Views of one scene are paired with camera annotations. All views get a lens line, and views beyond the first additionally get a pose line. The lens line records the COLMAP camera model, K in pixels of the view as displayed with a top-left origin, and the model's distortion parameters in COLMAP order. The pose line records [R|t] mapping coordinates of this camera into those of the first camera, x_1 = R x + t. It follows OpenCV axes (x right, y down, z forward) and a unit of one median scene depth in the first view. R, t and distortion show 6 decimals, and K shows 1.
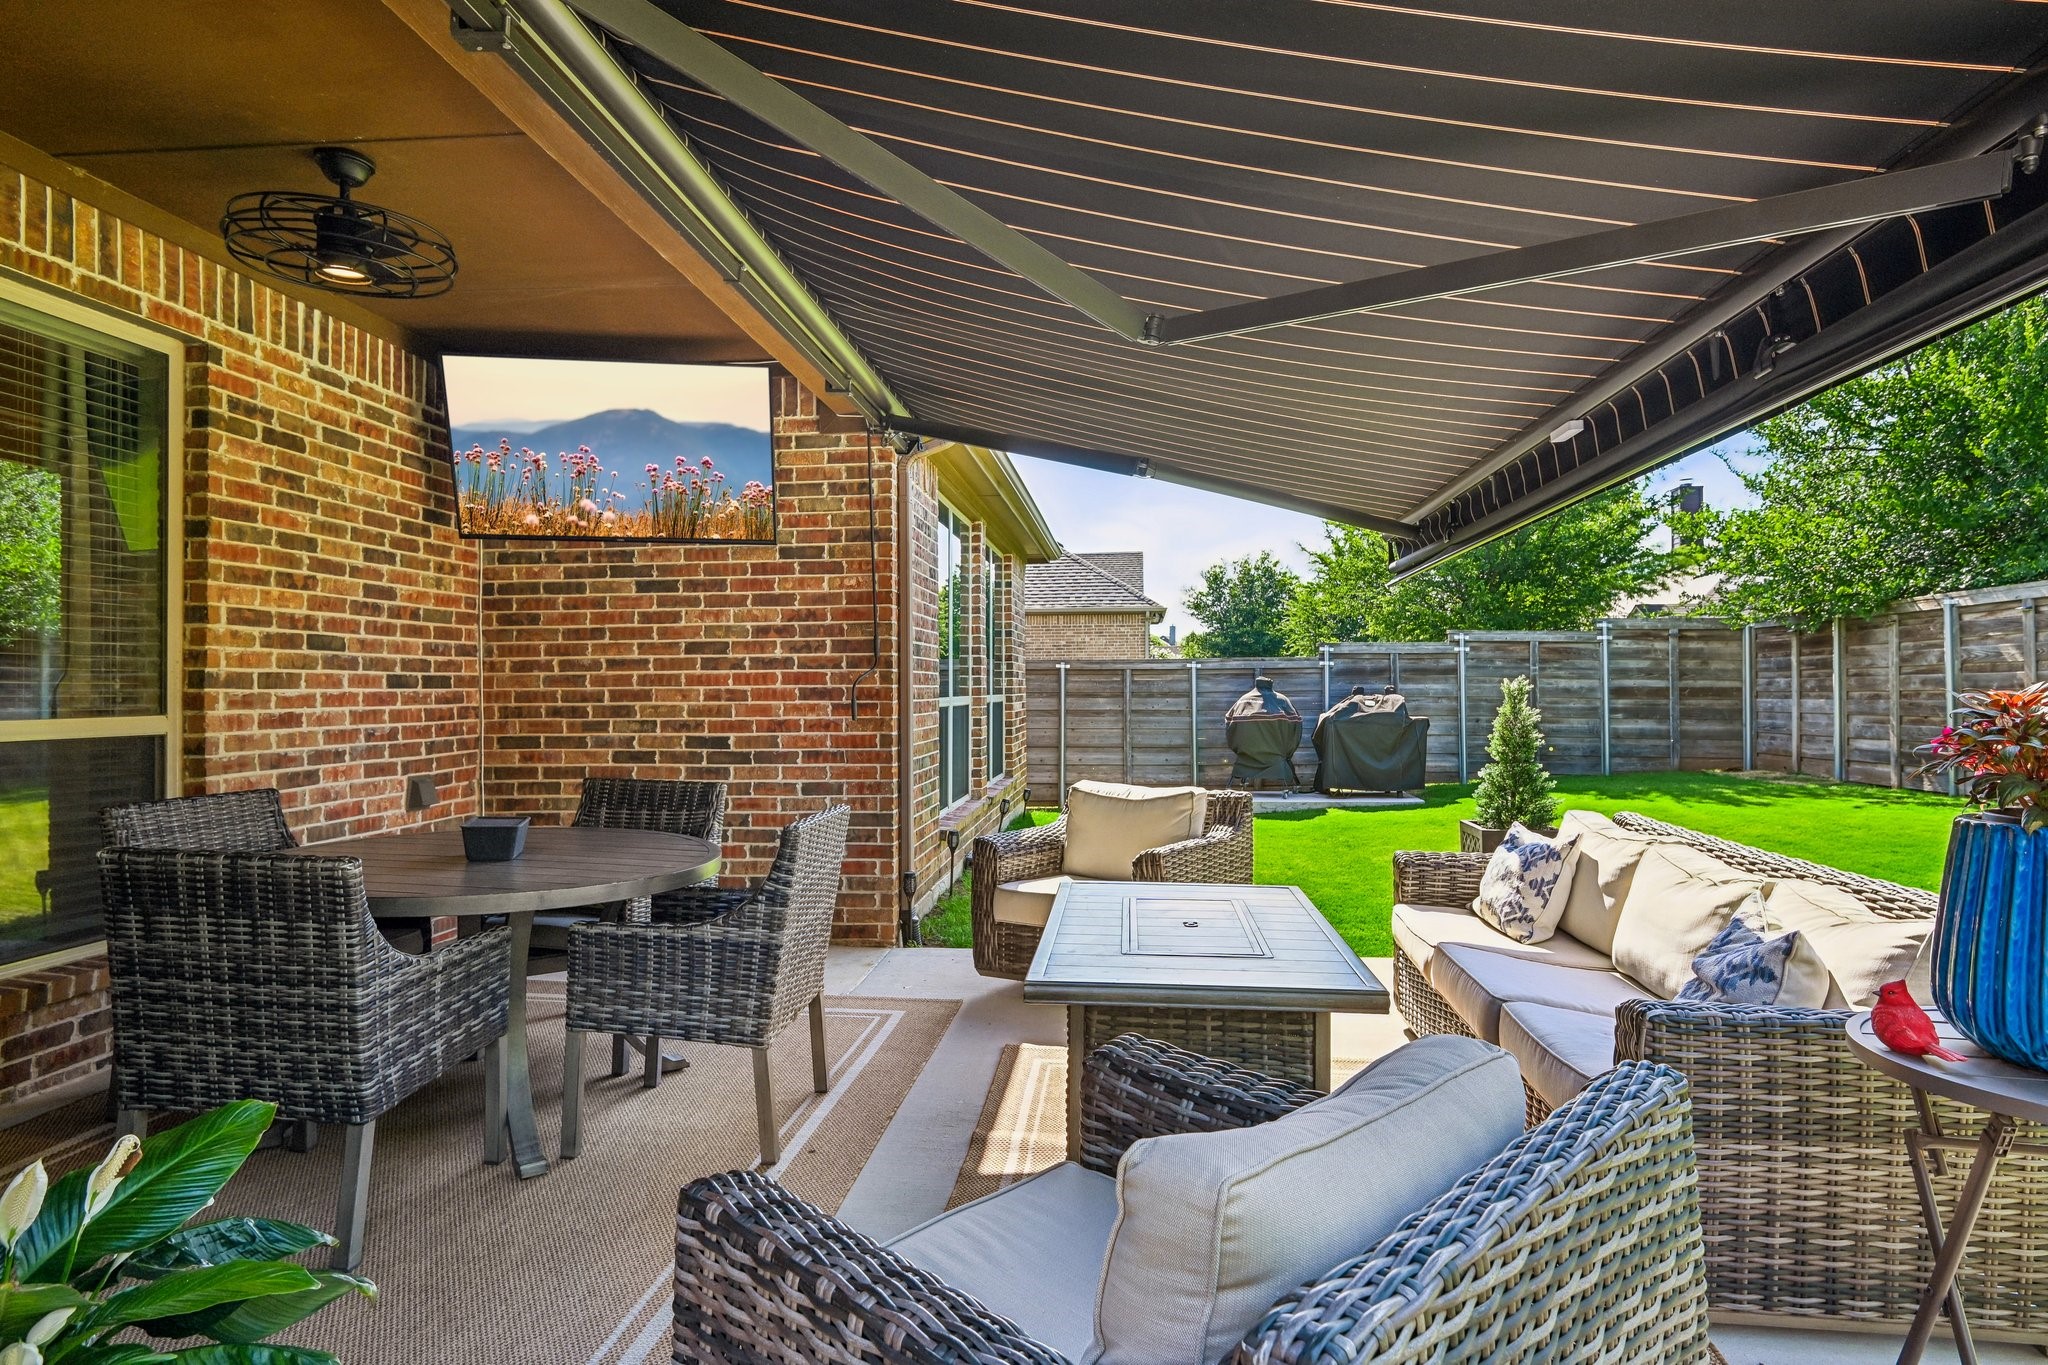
lens RADIAL K [[1131.9, 0, 1027.9], [0, 1131.9, 678.6], [0, 0, 1]] dist [0.016848, -0.008441]
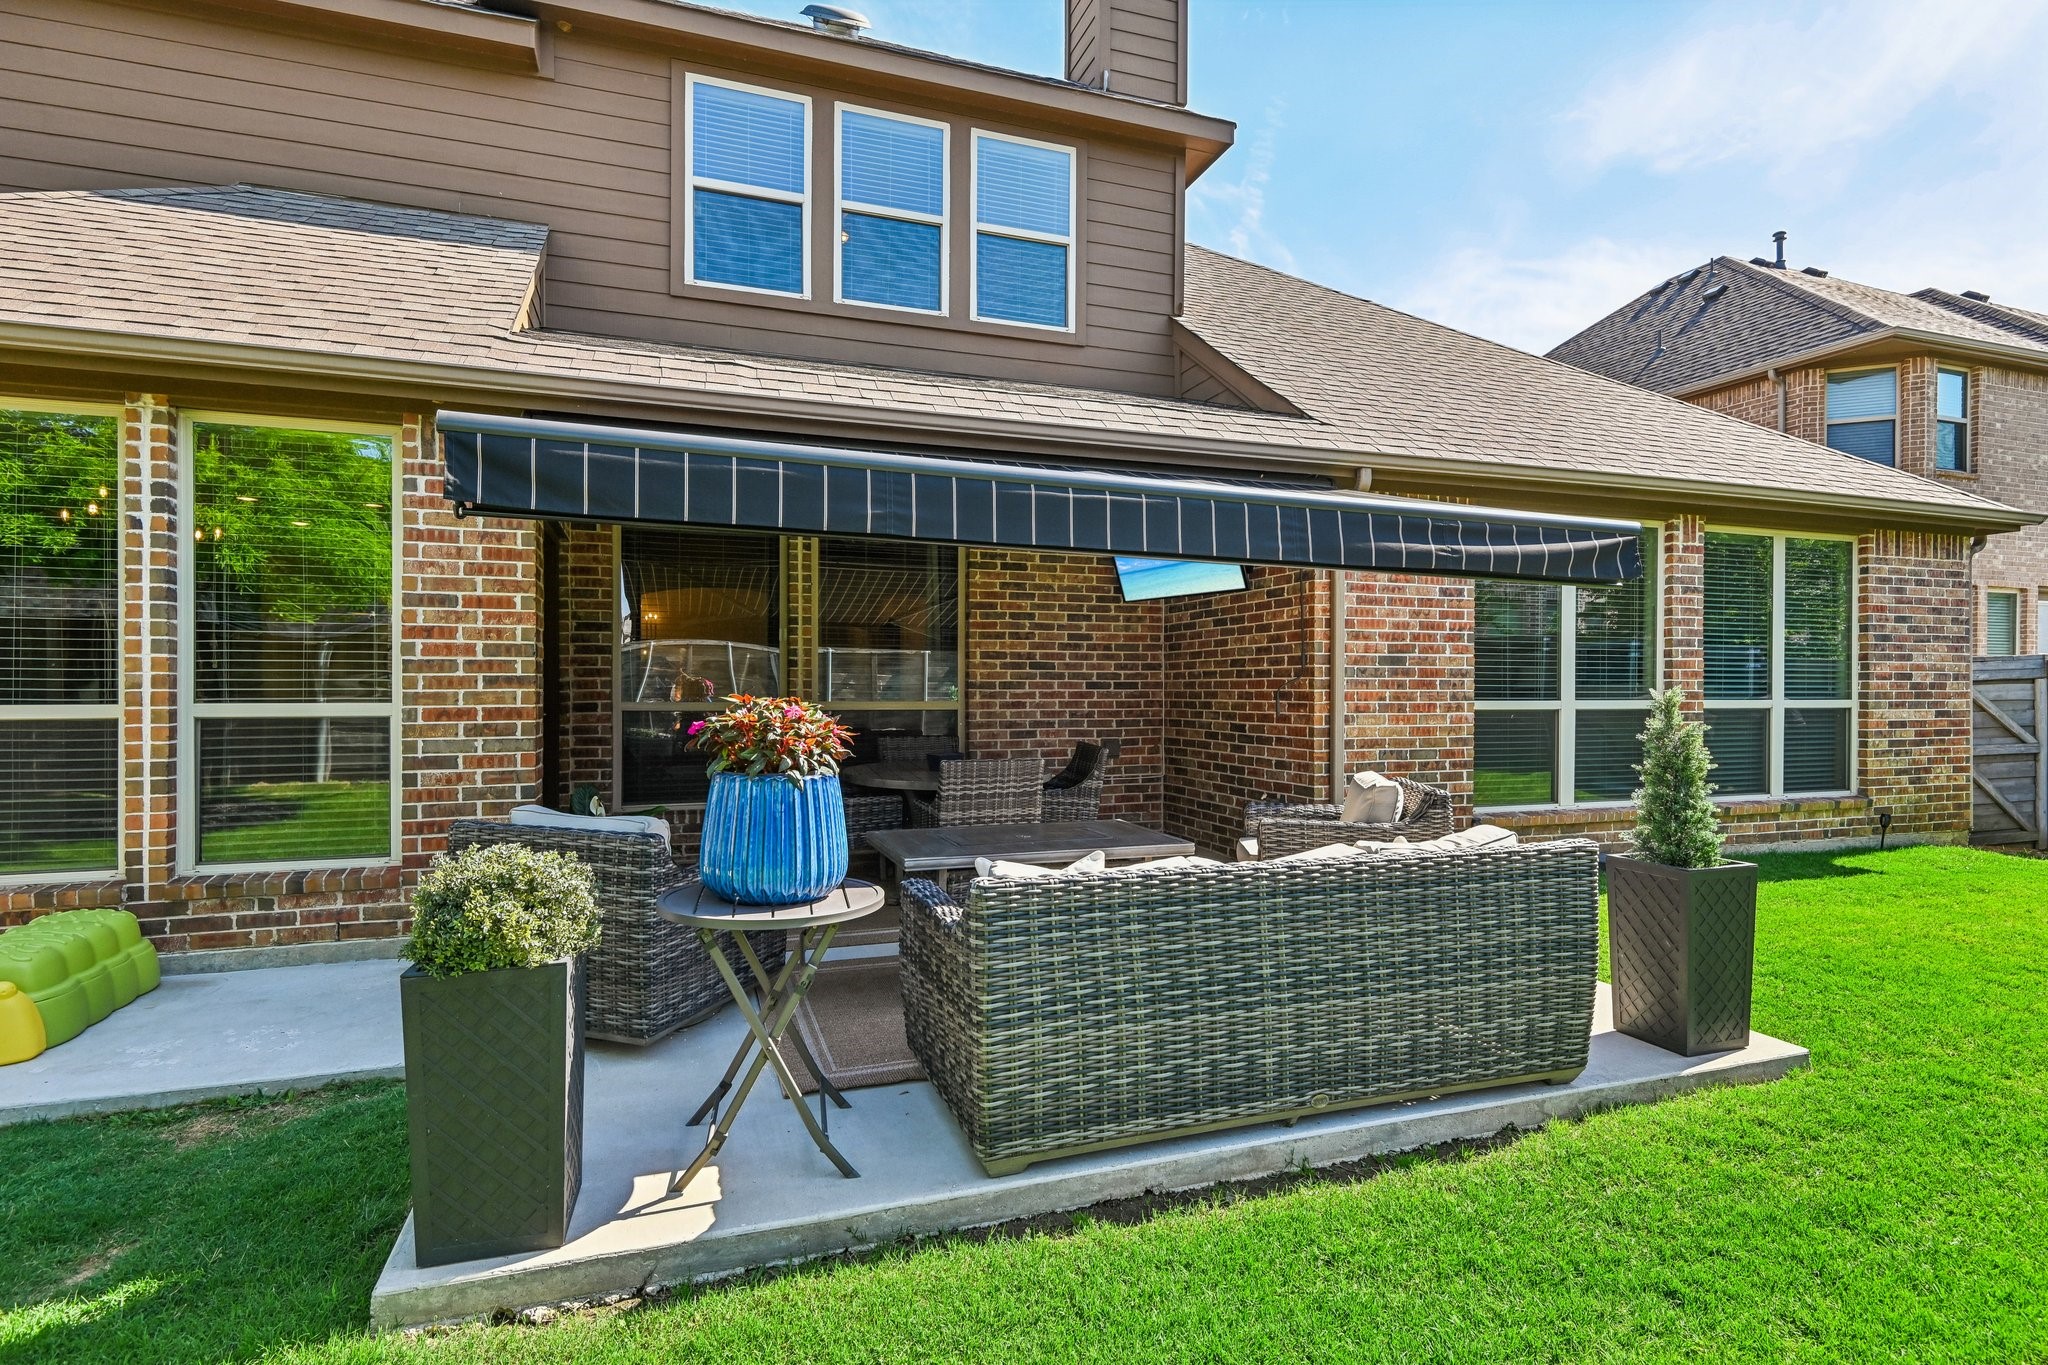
lens RADIAL K [[1037.6, 0, 1026.2], [0, 1037.6, 686.8], [0, 0, 1]] dist [0.005176, -0.002635]
pose [[0.421632, 0.005935, -0.906748, 0.966311], [0.003735, 0.999959, 0.008282, -0.010142], [0.906759, -0.006879, 0.421593, 0.225172]]
